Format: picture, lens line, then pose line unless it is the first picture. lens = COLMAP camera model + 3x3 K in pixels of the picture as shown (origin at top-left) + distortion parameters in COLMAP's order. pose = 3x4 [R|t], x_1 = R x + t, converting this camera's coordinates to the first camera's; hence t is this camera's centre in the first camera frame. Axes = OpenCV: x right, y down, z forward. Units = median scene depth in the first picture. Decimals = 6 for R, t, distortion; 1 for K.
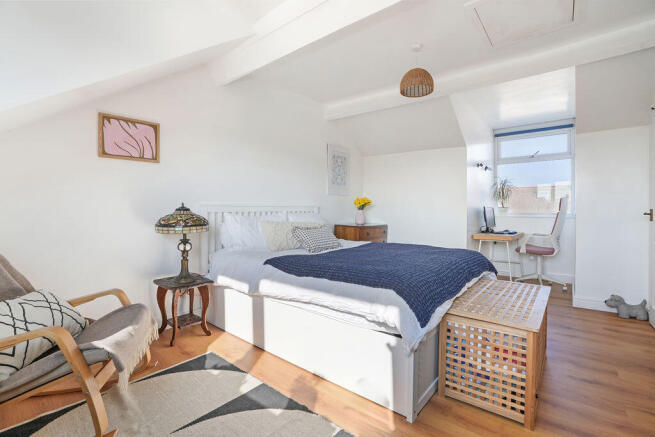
lens RADIAL K [[316.9, 0, 330.3], [0, 316.9, 213.4], [0, 0, 1]] dist [-0.001414, -0.000169]
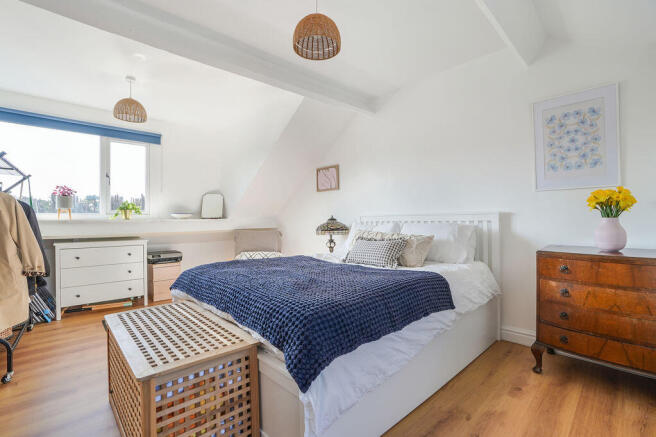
lens RADIAL K [[310.0, 0, 328.0], [0, 310.0, 218.5], [0, 0, 1]] dist [-0.000294, -0.000049]
pose [[-0.125182, -0.000503, -0.992134, 0.980614], [0.001326, 0.999999, -0.000674, -0.016728], [0.992133, -0.001400, -0.125181, 1.148182]]
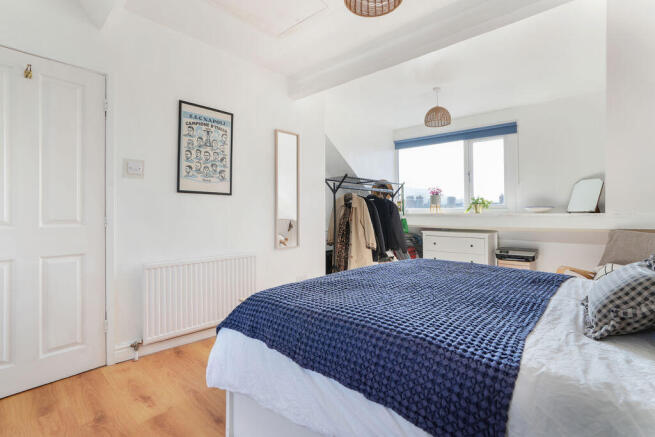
lens RADIAL K [[316.9, 0, 330.3], [0, 316.9, 213.4], [0, 0, 1]] dist [-0.001414, -0.000169]
pose [[-0.999961, -0.003590, -0.008015, -1.774944], [-0.003604, 0.999992, 0.001732, -0.006199], [0.008008, 0.001761, -0.999966, 3.308278]]
